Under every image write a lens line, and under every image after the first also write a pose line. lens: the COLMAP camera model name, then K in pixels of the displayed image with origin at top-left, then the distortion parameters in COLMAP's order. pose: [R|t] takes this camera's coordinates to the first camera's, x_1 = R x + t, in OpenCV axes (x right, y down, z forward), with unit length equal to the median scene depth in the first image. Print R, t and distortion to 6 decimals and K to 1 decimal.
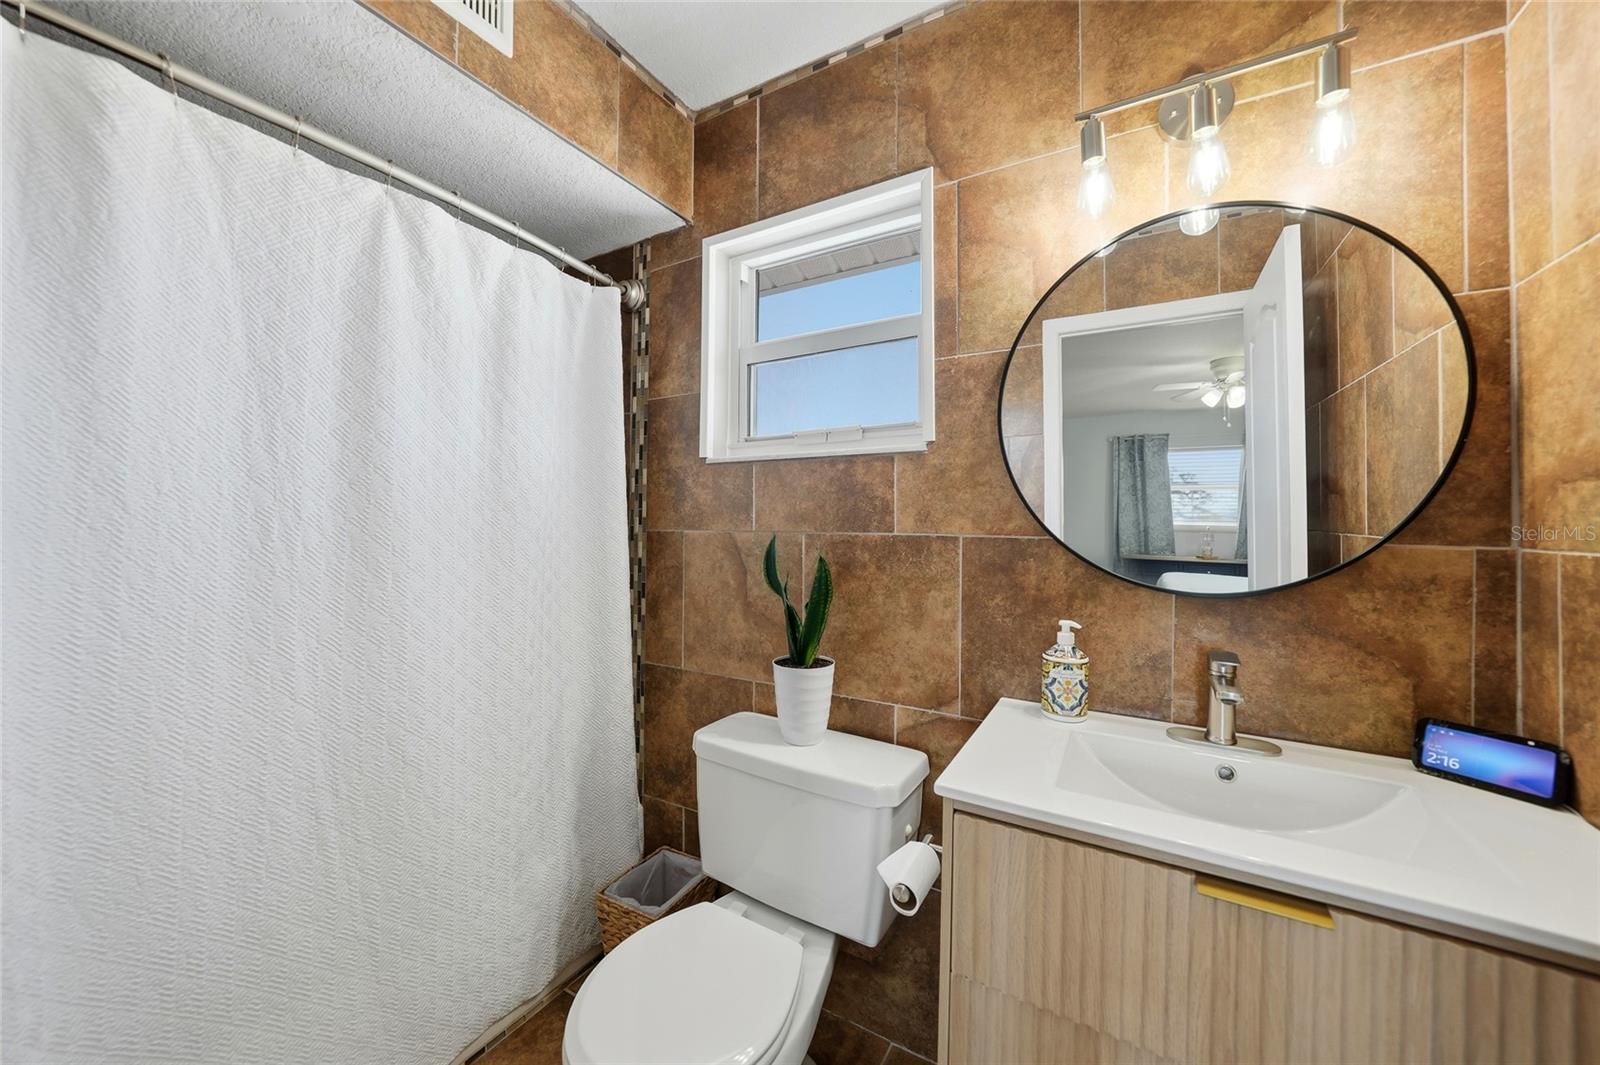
lens RADIAL K [[564.4, 0, 798.9], [0, 564.4, 531.1], [0, 0, 1]] dist [-0.024482, 0.005158]
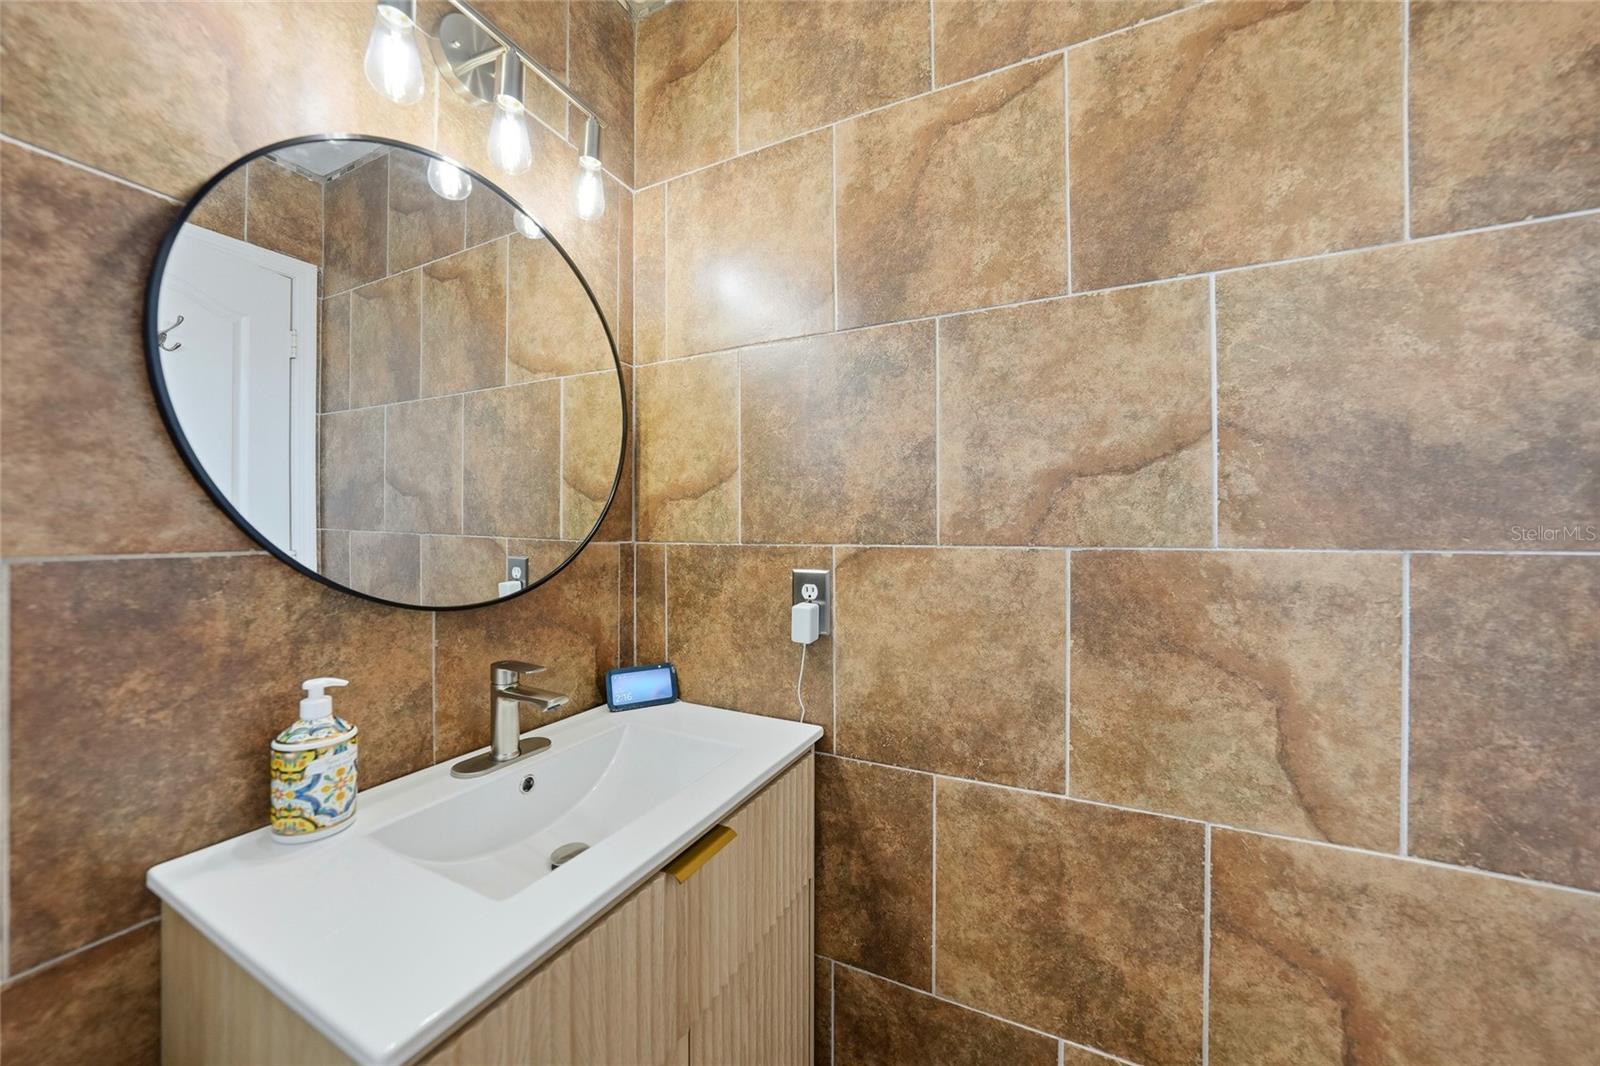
lens RADIAL K [[564.4, 0, 798.9], [0, 564.4, 531.6], [0, 0, 1]] dist [-0.024482, 0.005158]
pose [[-0.063125, -0.017280, 0.997856, -0.248806], [0.016994, 0.999687, 0.018387, -0.016578], [-0.997861, 0.018119, -0.062812, 0.631023]]
